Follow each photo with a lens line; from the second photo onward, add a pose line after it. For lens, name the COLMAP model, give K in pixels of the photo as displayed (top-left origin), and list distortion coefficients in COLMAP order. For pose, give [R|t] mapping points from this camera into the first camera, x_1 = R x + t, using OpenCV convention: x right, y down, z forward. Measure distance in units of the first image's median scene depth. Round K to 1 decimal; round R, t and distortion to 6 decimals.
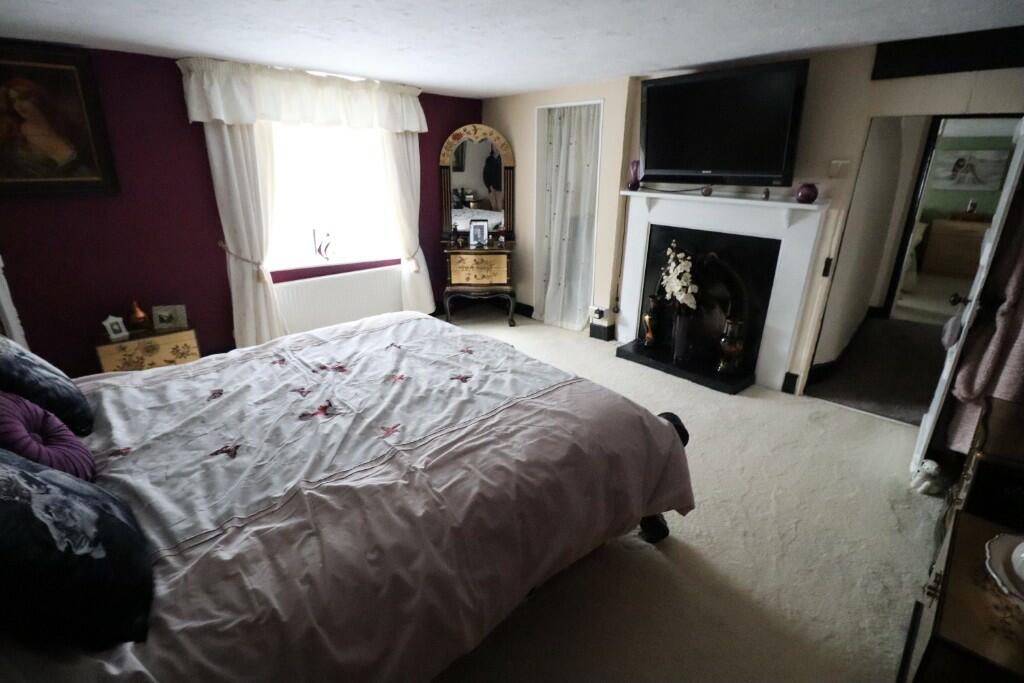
lens RADIAL K [[474.5, 0, 519.1], [0, 474.5, 329.4], [0, 0, 1]] dist [0.002717, -0.013736]
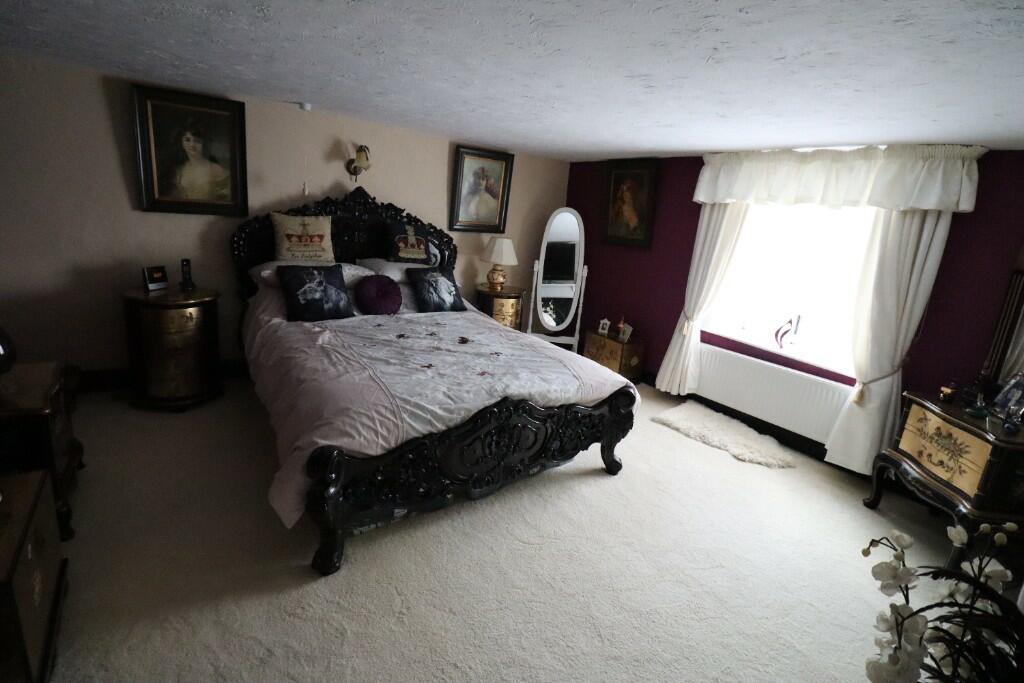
lens RADIAL K [[474.5, 0, 519.1], [0, 474.5, 329.4], [0, 0, 1]] dist [0.002717, -0.013736]
pose [[-0.141432, 0.214005, -0.966540, 0.633446], [-0.408408, 0.876779, 0.253893, -0.245442], [0.901776, 0.430651, -0.036603, 0.697775]]
